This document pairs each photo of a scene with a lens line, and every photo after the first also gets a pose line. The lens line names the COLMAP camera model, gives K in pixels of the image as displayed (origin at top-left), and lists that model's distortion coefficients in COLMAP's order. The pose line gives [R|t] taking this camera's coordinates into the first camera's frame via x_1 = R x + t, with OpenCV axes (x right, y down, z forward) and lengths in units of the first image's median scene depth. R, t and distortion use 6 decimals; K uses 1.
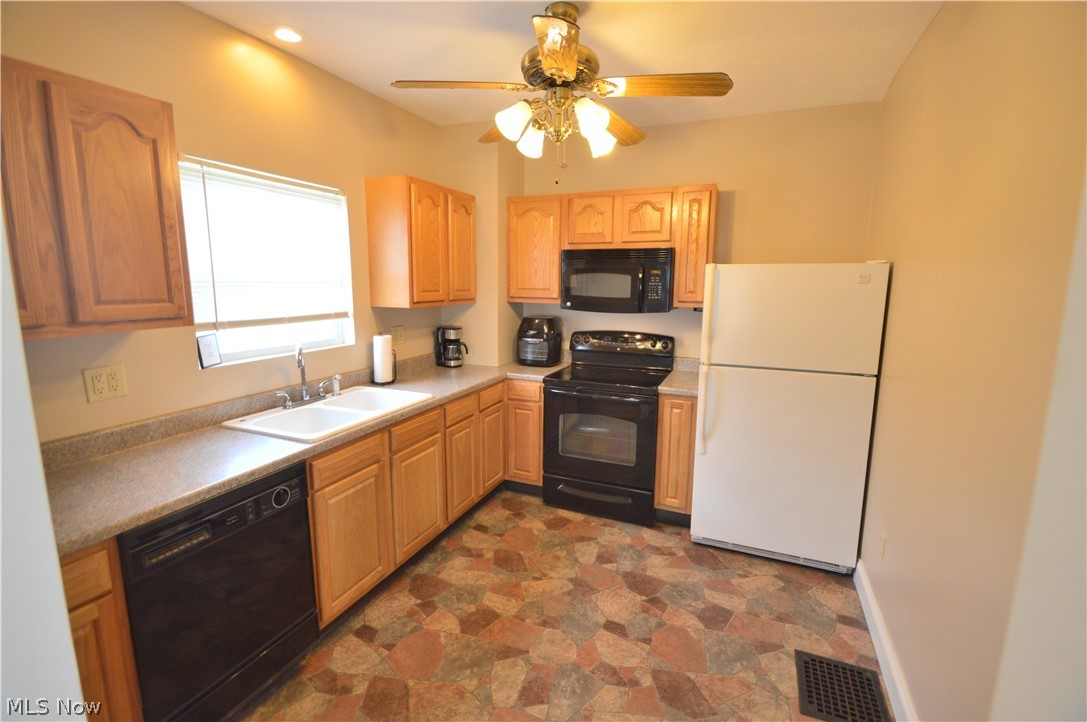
lens RADIAL K [[485.5, 0, 544.5], [0, 485.5, 353.8], [0, 0, 1]] dist [0.005672, -0.012279]
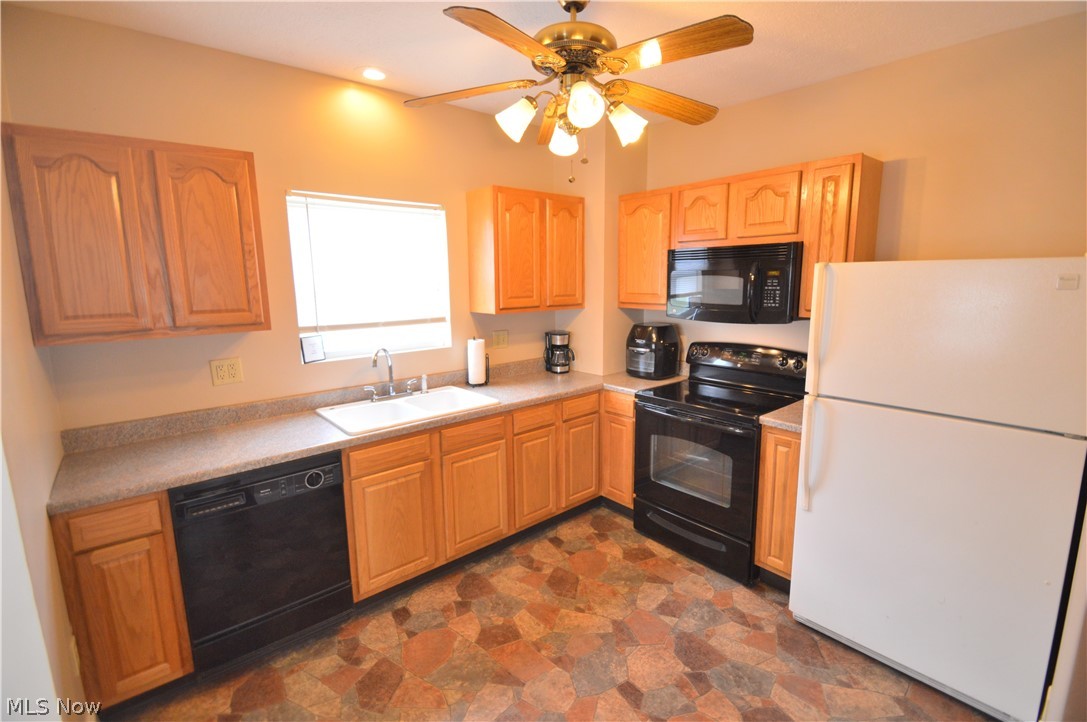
lens RADIAL K [[485.5, 0, 507.0], [0, 485.5, 356.9], [0, 0, 1]] dist [0.005672, -0.012279]
pose [[0.893478, 0.052897, -0.445982, 0.266058], [-0.050210, 0.998579, 0.017848, -0.030074], [0.446292, 0.006446, 0.894864, 0.114707]]
